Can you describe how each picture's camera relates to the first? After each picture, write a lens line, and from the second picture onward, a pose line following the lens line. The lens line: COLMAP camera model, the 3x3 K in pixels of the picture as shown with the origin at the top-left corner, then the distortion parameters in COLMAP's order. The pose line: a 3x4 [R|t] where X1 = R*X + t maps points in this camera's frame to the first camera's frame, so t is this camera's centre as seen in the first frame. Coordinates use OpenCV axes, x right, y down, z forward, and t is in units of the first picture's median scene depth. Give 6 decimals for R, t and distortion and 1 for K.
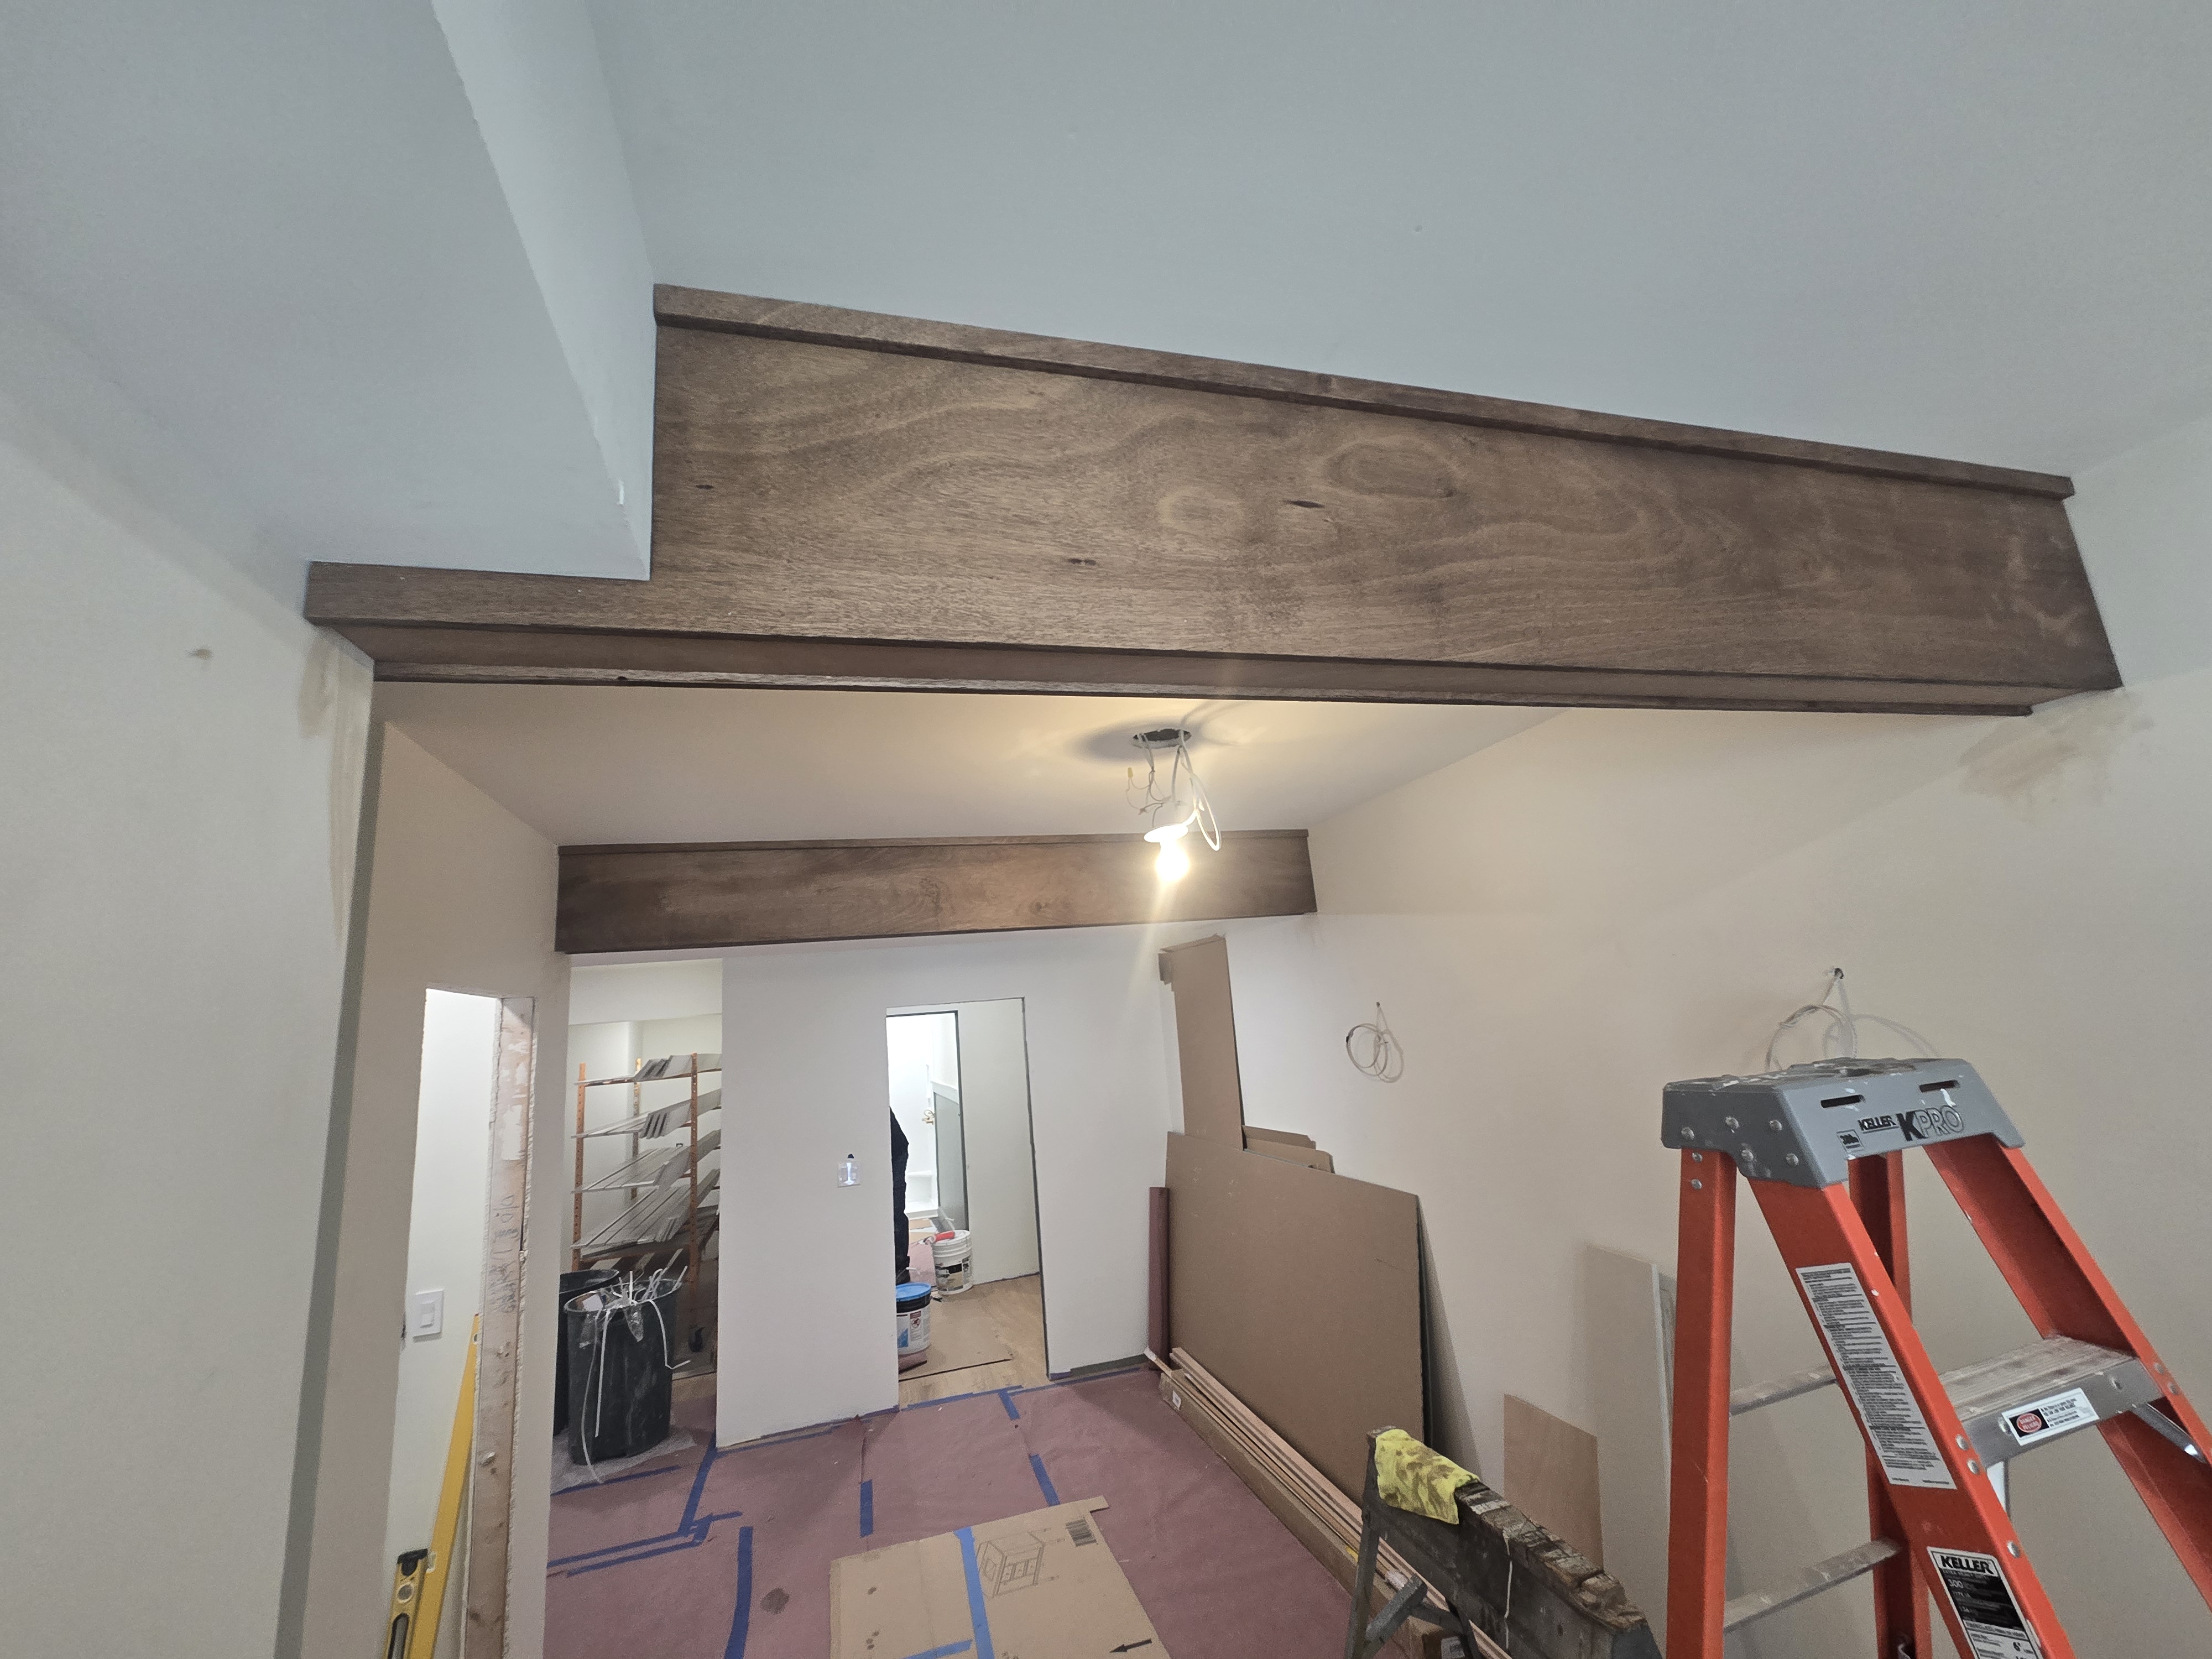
lens RADIAL K [[902.1, 0, 1099.7], [0, 902.1, 824.6], [0, 0, 1]] dist [0.002884, -0.001062]
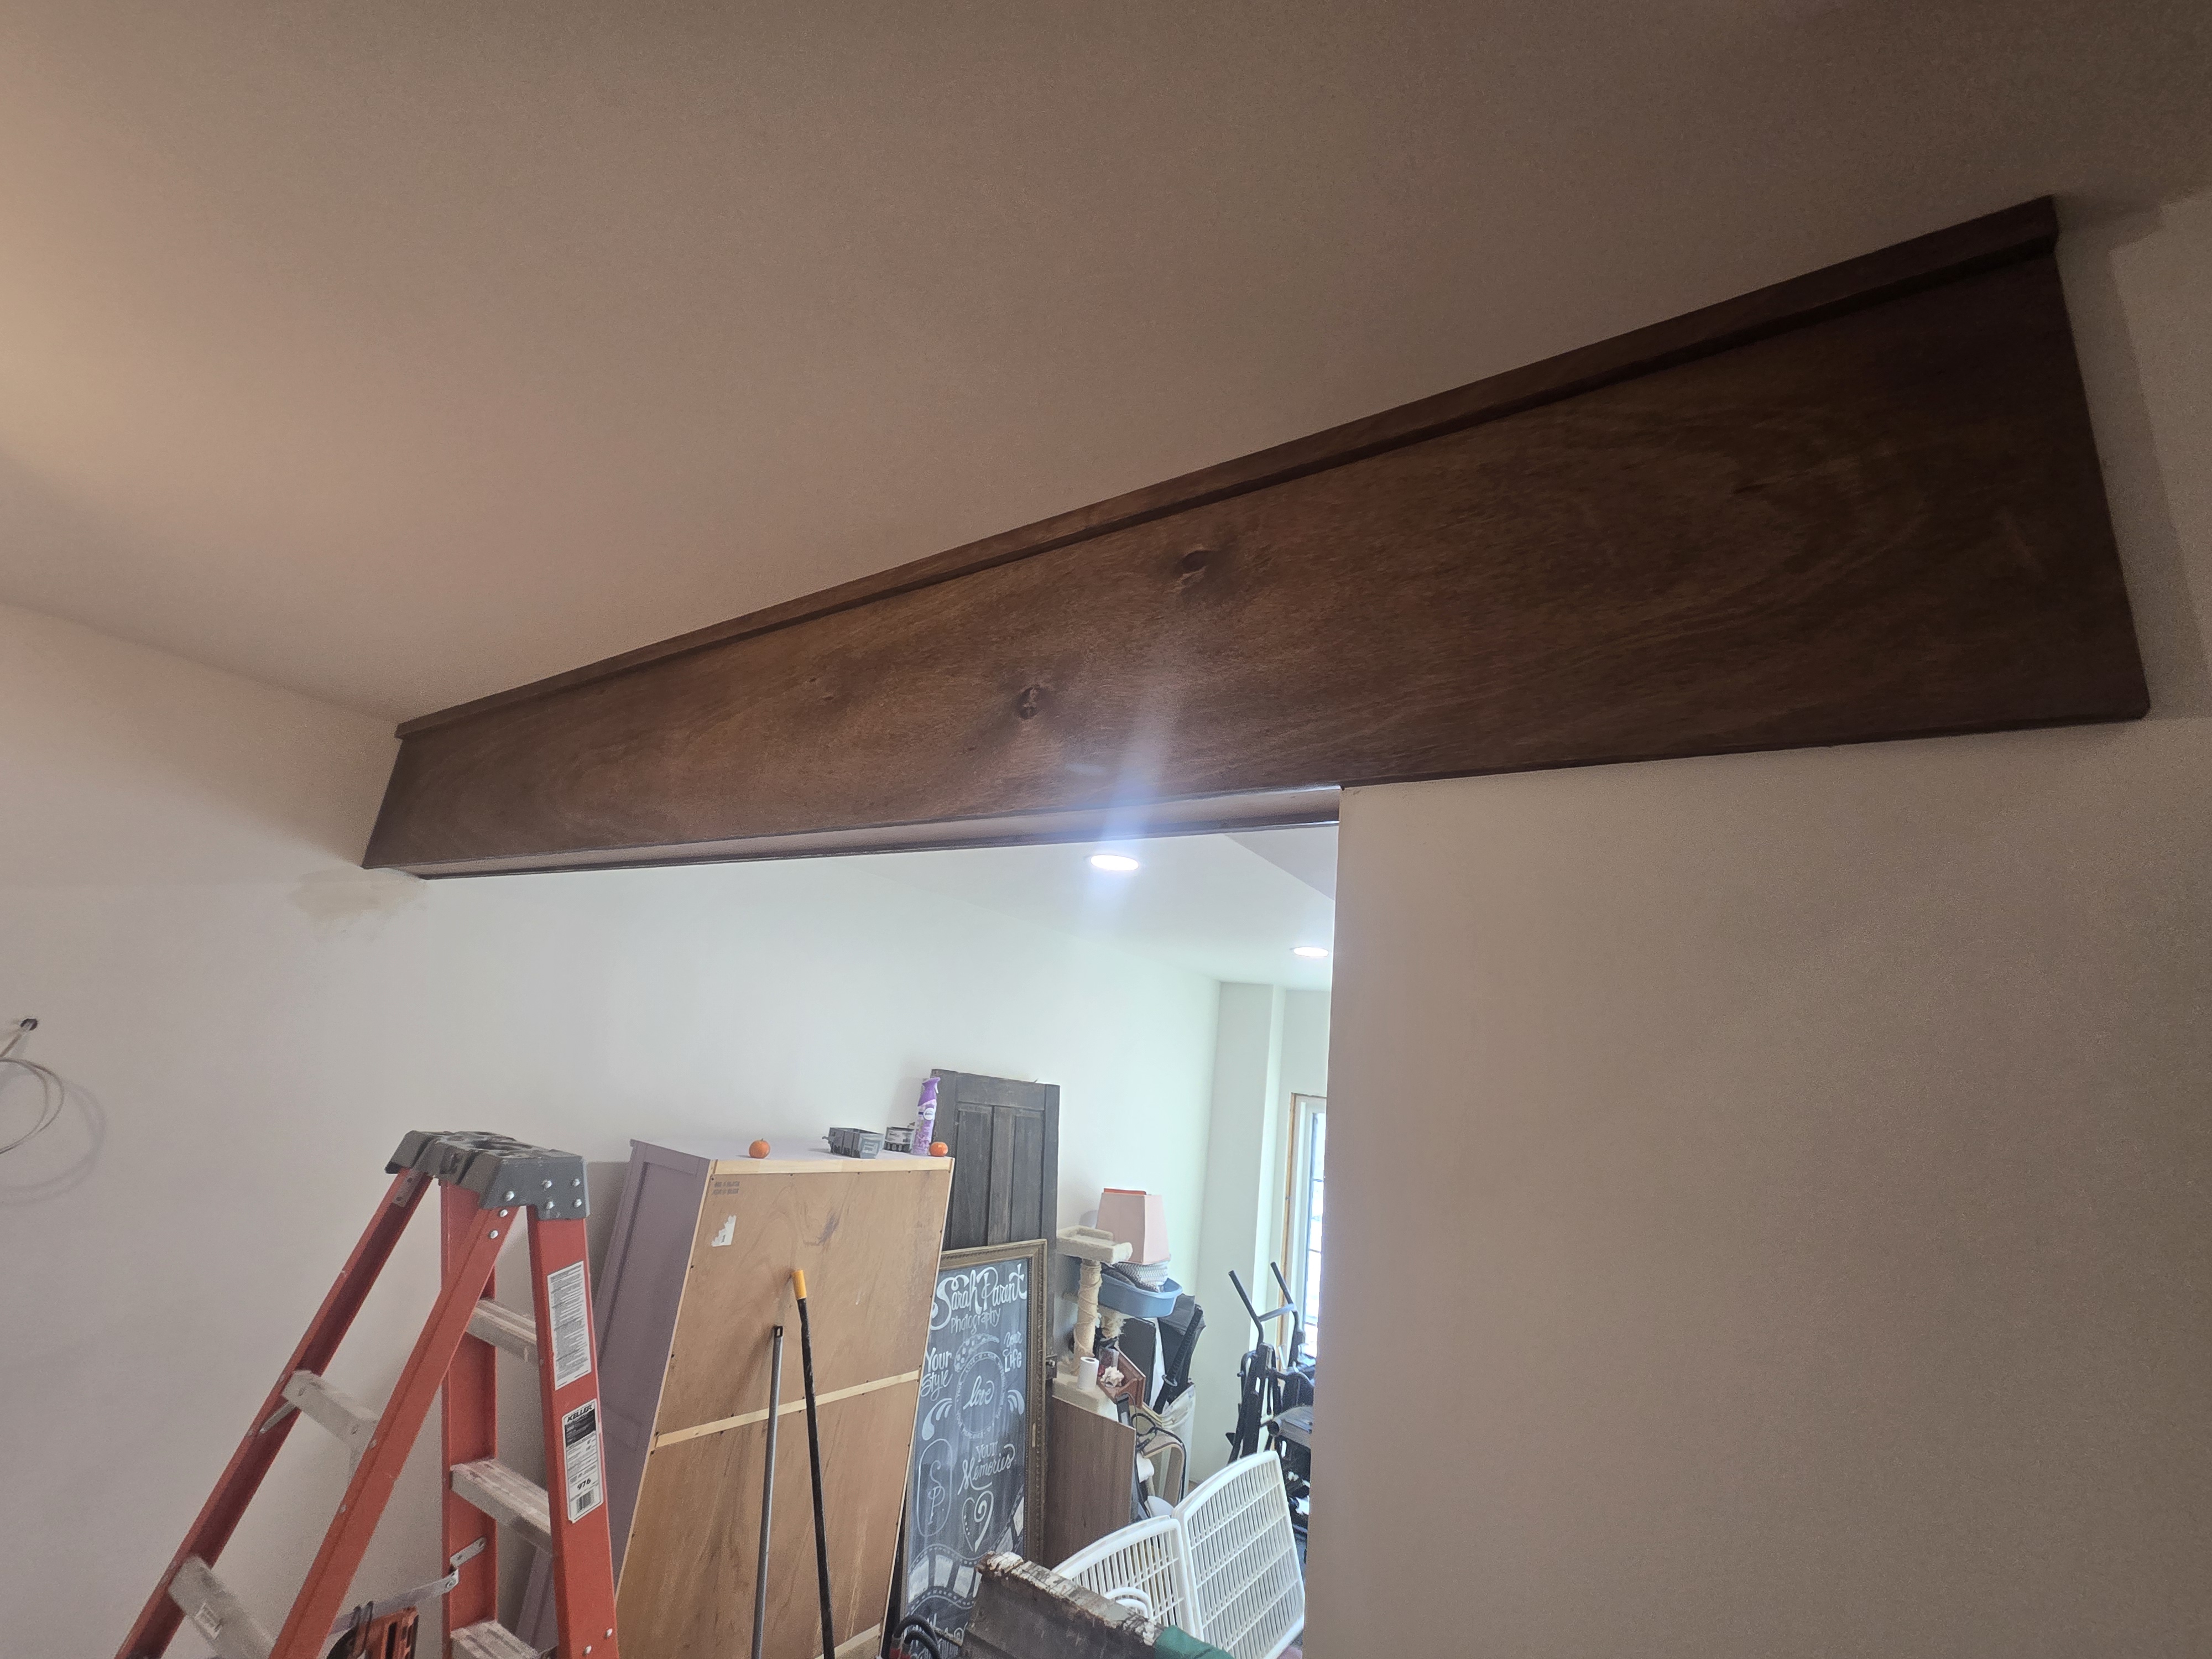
lens RADIAL K [[902.5, 0, 1102.8], [0, 902.5, 824.6], [0, 0, 1]] dist [-0.003630, 0.005078]
pose [[-0.644174, 0.212237, 0.734844, -0.306769], [-0.224171, 0.866158, -0.446674, 0.077173], [-0.731292, -0.452467, -0.510379, 0.378494]]
